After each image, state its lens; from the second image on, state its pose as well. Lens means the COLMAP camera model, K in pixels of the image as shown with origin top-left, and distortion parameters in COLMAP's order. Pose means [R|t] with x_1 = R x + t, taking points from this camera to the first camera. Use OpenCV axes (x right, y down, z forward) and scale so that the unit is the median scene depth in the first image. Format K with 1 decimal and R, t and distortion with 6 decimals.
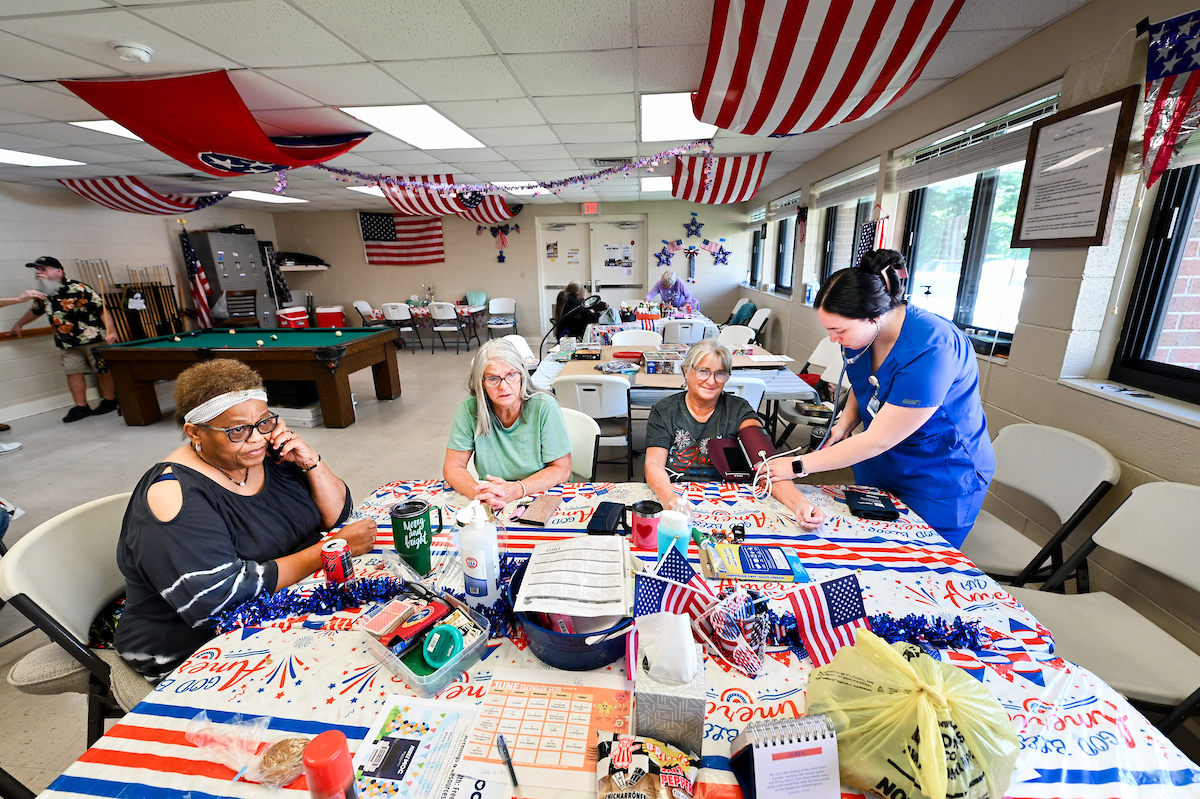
lens RADIAL K [[483.1, 0, 597.7], [0, 483.1, 397.4], [0, 0, 1]] dist [-0.001931, -0.000540]
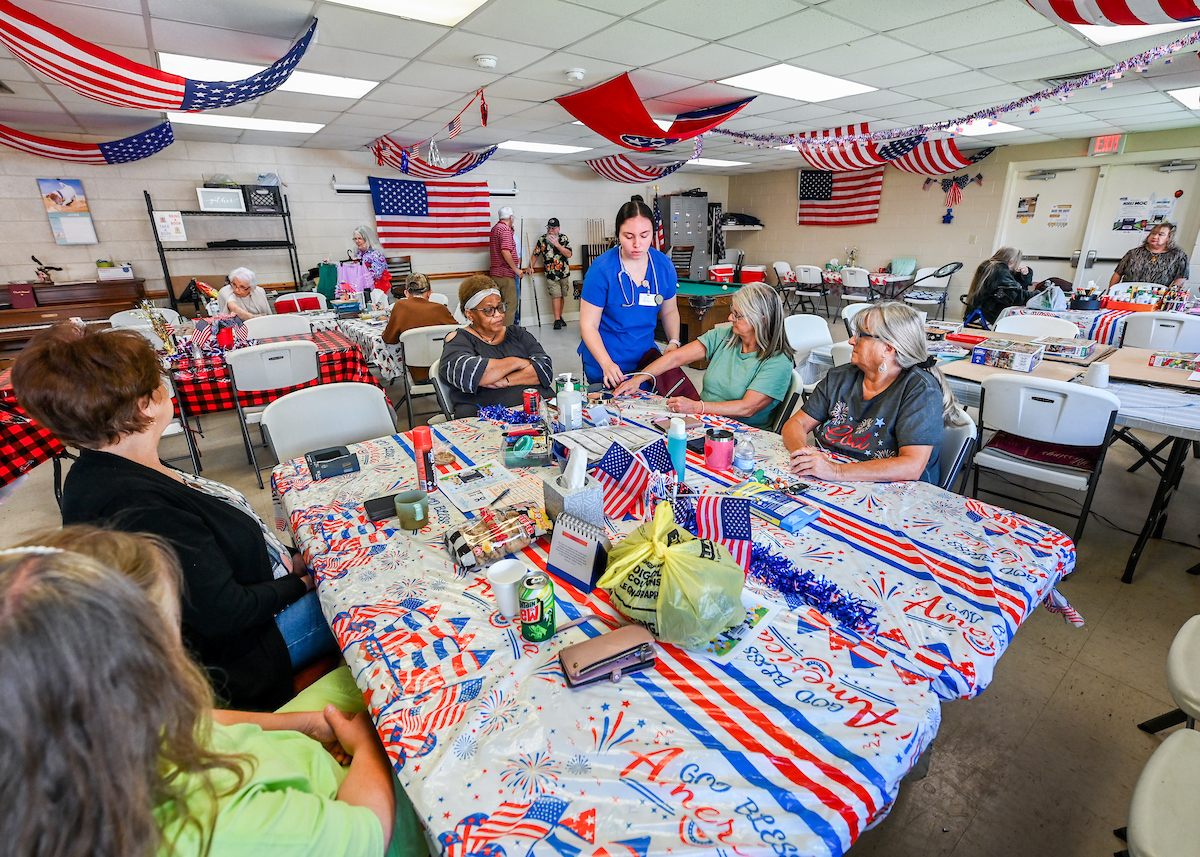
lens RADIAL K [[547.8, 0, 633.8], [0, 547.8, 417.6], [0, 0, 1]] dist [-0.001542, -0.000725]
pose [[0.679320, 0.248718, -0.690408, 0.184635], [-0.203772, 0.967747, 0.148130, 0.008750], [0.704983, 0.040059, 0.708092, -0.011519]]
